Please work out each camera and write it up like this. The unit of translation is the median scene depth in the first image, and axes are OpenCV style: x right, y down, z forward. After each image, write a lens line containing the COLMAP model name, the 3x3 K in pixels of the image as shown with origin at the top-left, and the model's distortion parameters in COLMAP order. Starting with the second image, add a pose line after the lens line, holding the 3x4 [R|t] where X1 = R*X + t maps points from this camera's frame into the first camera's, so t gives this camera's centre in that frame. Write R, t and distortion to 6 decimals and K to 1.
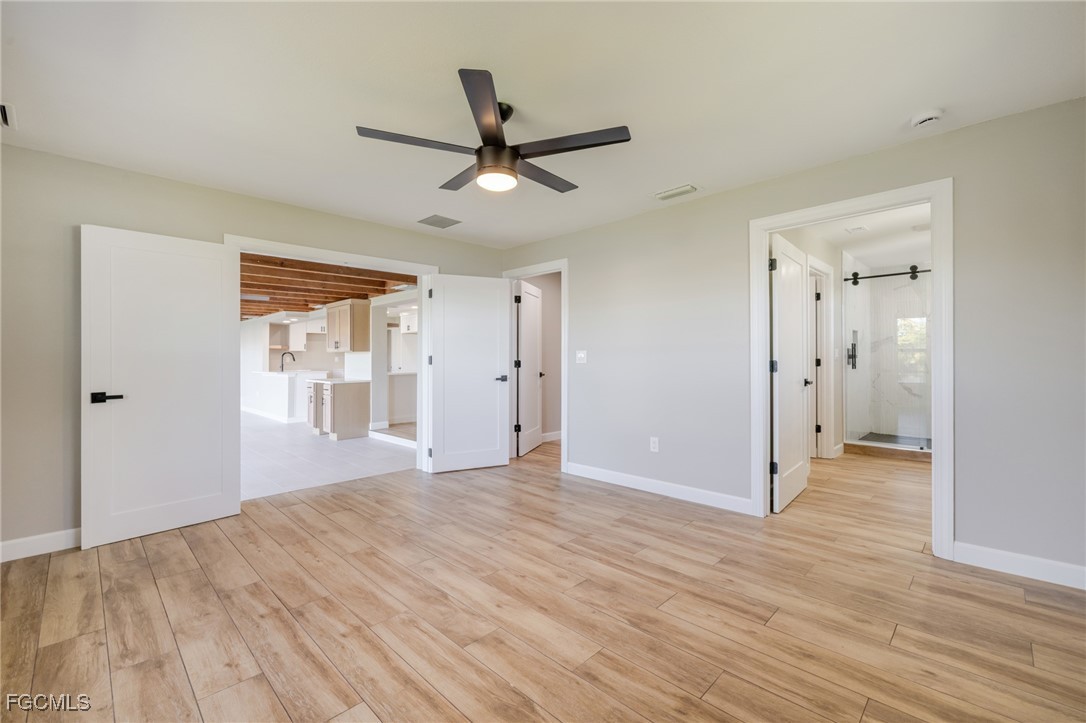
lens RADIAL K [[456.6, 0, 544.2], [0, 456.6, 360.7], [0, 0, 1]] dist [0.001140, -0.000214]
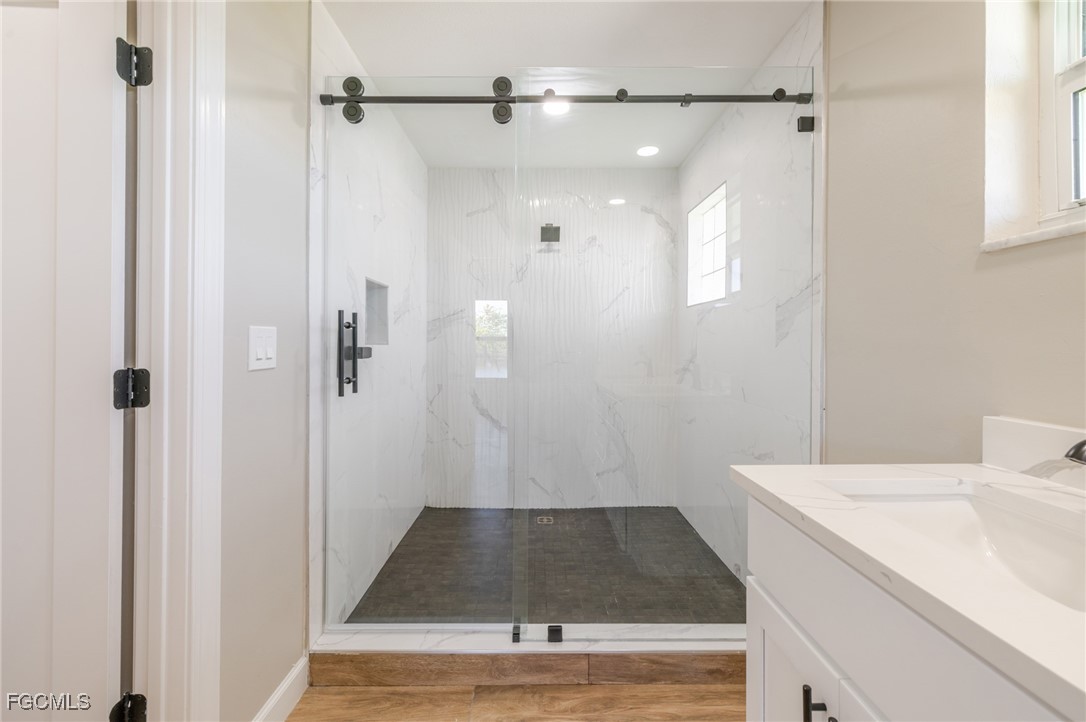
lens RADIAL K [[467.0, 0, 552.1], [0, 467.0, 333.4], [0, 0, 1]] dist [0.004832, 0.000178]
pose [[0.692254, 0.016257, 0.721471, 0.545625], [-0.001553, 0.999777, -0.021038, -0.016544], [-0.721652, 0.013444, 0.692125, 0.683078]]
